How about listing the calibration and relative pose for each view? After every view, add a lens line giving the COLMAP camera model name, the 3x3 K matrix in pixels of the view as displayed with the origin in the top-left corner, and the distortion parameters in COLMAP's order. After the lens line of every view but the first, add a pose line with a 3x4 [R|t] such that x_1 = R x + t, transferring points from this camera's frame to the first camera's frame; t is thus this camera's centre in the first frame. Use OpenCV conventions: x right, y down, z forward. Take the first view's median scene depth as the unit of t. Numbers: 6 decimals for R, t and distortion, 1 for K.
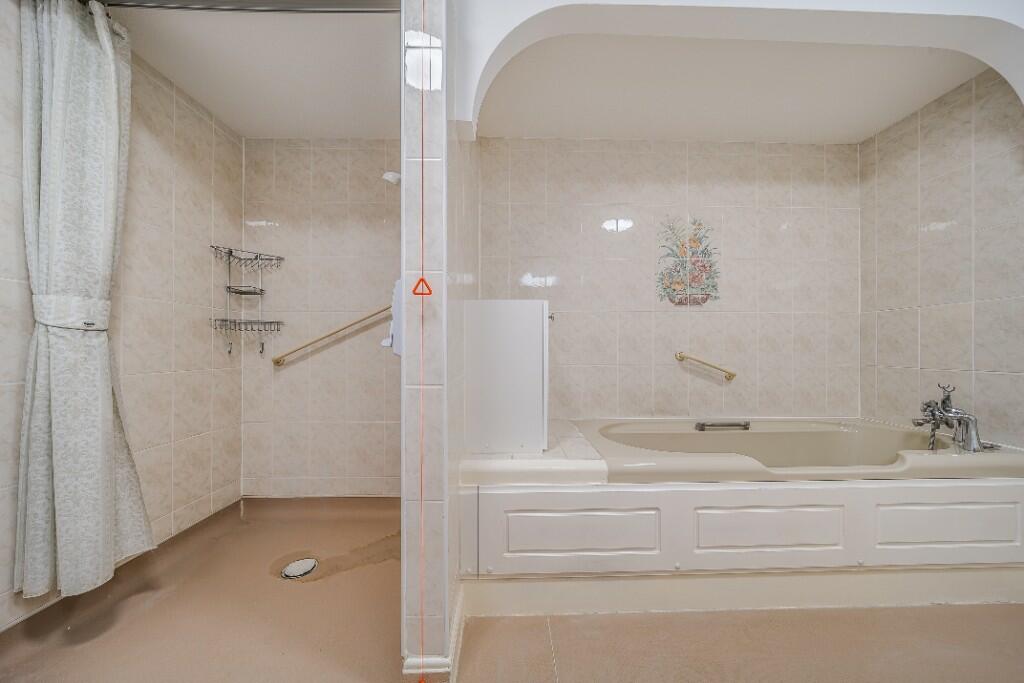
lens RADIAL K [[351.8, 0, 516.9], [0, 351.8, 342.5], [0, 0, 1]] dist [0.000282, -0.000162]
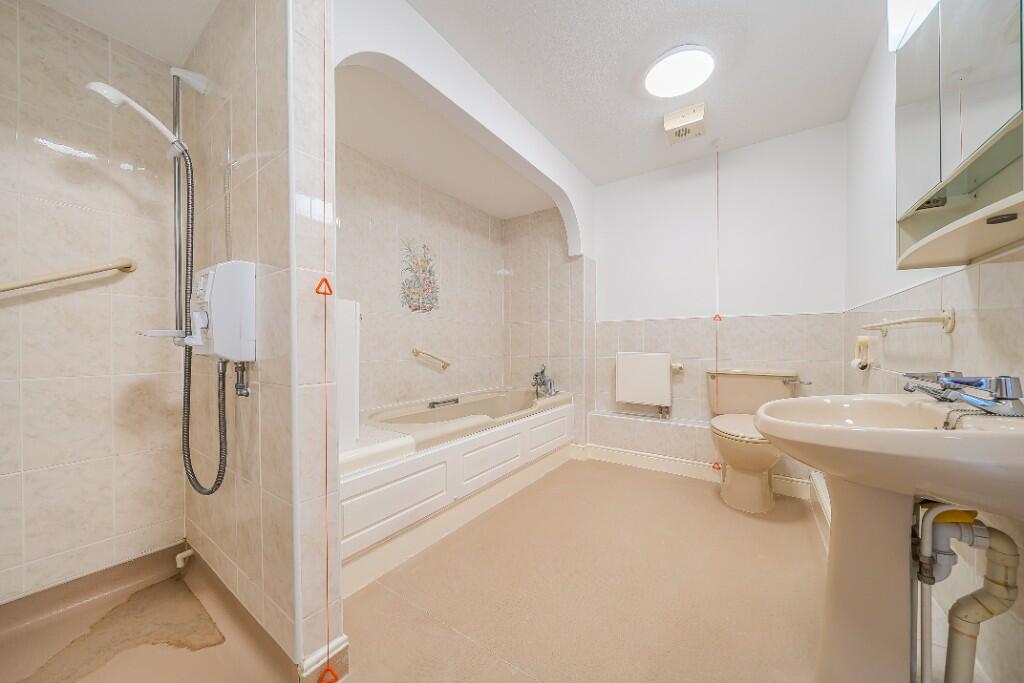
lens RADIAL K [[351.8, 0, 508.2], [0, 351.8, 345.7], [0, 0, 1]] dist [0.000282, -0.000162]
pose [[0.603620, -0.004805, 0.797258, -0.363353], [-0.008771, 0.999881, 0.012668, -0.002553], [-0.797224, -0.014639, 0.603506, -0.017366]]
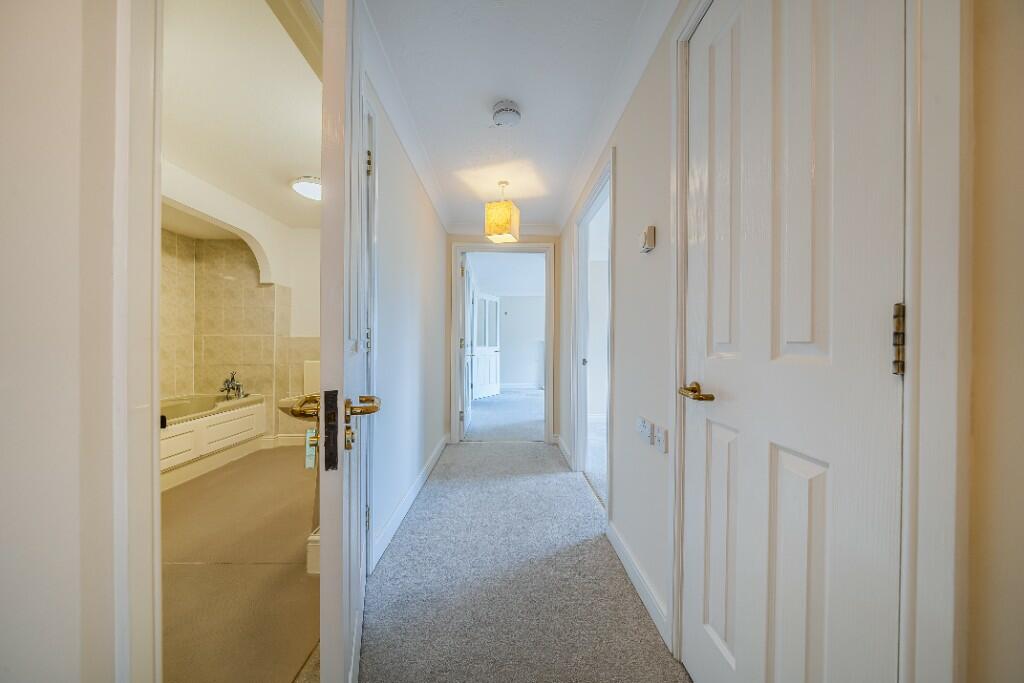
lens RADIAL K [[351.8, 0, 506.1], [0, 351.8, 349.4], [0, 0, 1]] dist [0.000282, -0.000162]
pose [[0.015015, 0.006556, 0.999866, -0.846400], [-0.014318, 0.999877, -0.006341, -0.028436], [-0.999785, -0.014221, 0.015107, -0.656658]]
